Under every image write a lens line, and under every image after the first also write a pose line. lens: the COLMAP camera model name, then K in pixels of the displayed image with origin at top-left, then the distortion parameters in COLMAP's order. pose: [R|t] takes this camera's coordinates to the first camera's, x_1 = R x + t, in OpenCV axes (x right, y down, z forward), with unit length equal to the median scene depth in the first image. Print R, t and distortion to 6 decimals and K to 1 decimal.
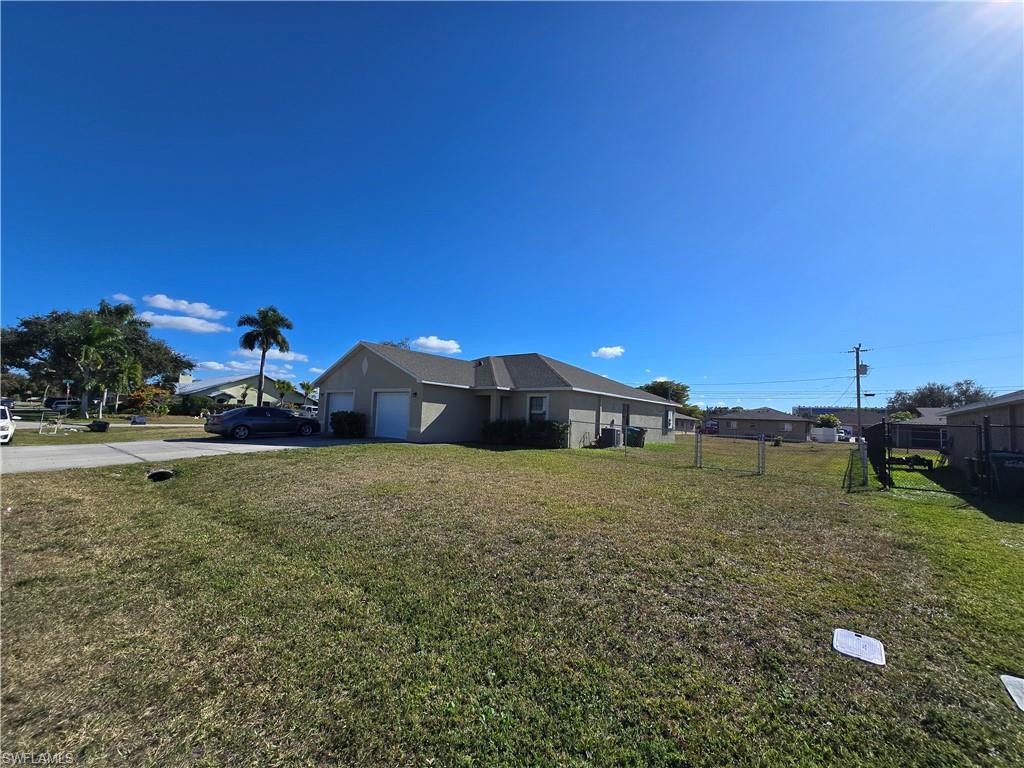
lens RADIAL K [[420.8, 0, 512.1], [0, 420.8, 388.5], [0, 0, 1]] dist [0.000496, 0.000418]
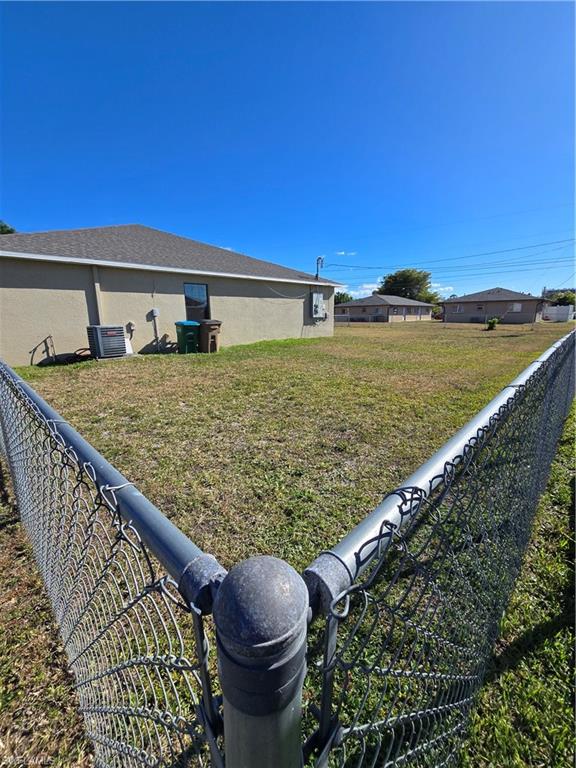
lens RADIAL K [[315.6, 0, 285.8], [0, 315.6, 382.8], [0, 0, 1]] dist [0.000496, 0.000418]
pose [[0.994741, -0.039550, -0.094478, 0.245273], [0.064075, 0.959937, 0.272790, 0.034622], [0.079904, -0.277409, 0.957423, 0.287519]]
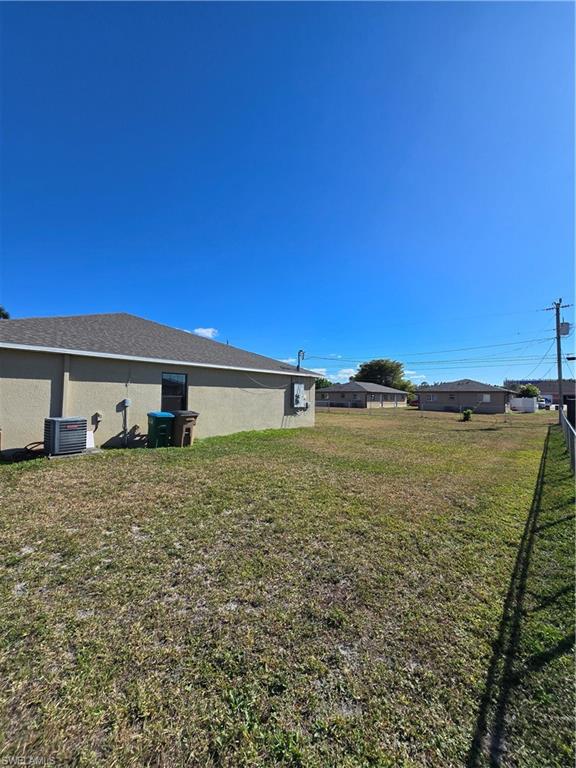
lens RADIAL K [[315.6, 0, 285.8], [0, 315.6, 382.8], [0, 0, 1]] dist [0.000496, 0.000418]
pose [[0.999280, -0.031321, -0.021402, 0.244195], [0.031876, 0.999151, 0.026114, 0.025869], [0.020566, -0.026777, 0.999430, 0.302287]]
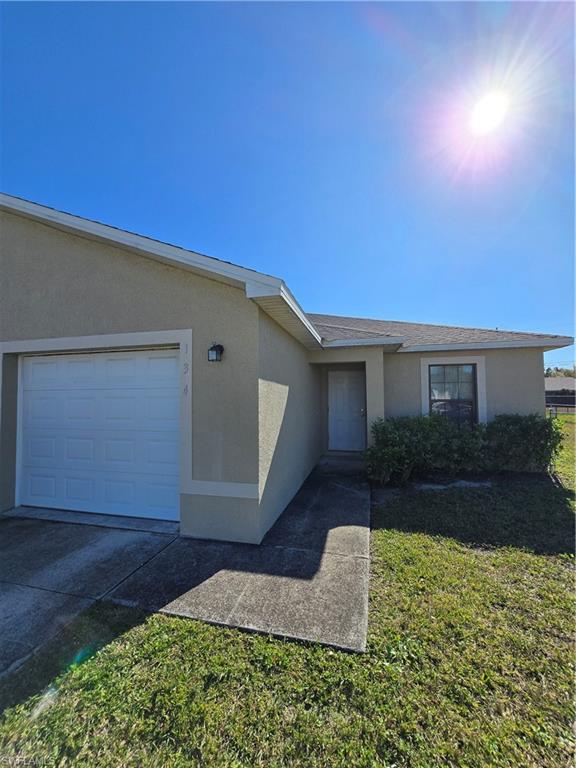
lens RADIAL K [[315.6, 0, 285.8], [0, 315.6, 382.8], [0, 0, 1]] dist [0.000496, 0.000418]
pose [[0.905320, -0.028521, 0.423771, -0.056363], [0.008575, 0.998767, 0.048900, 0.004828], [-0.424643, -0.040636, 0.904448, 0.164656]]
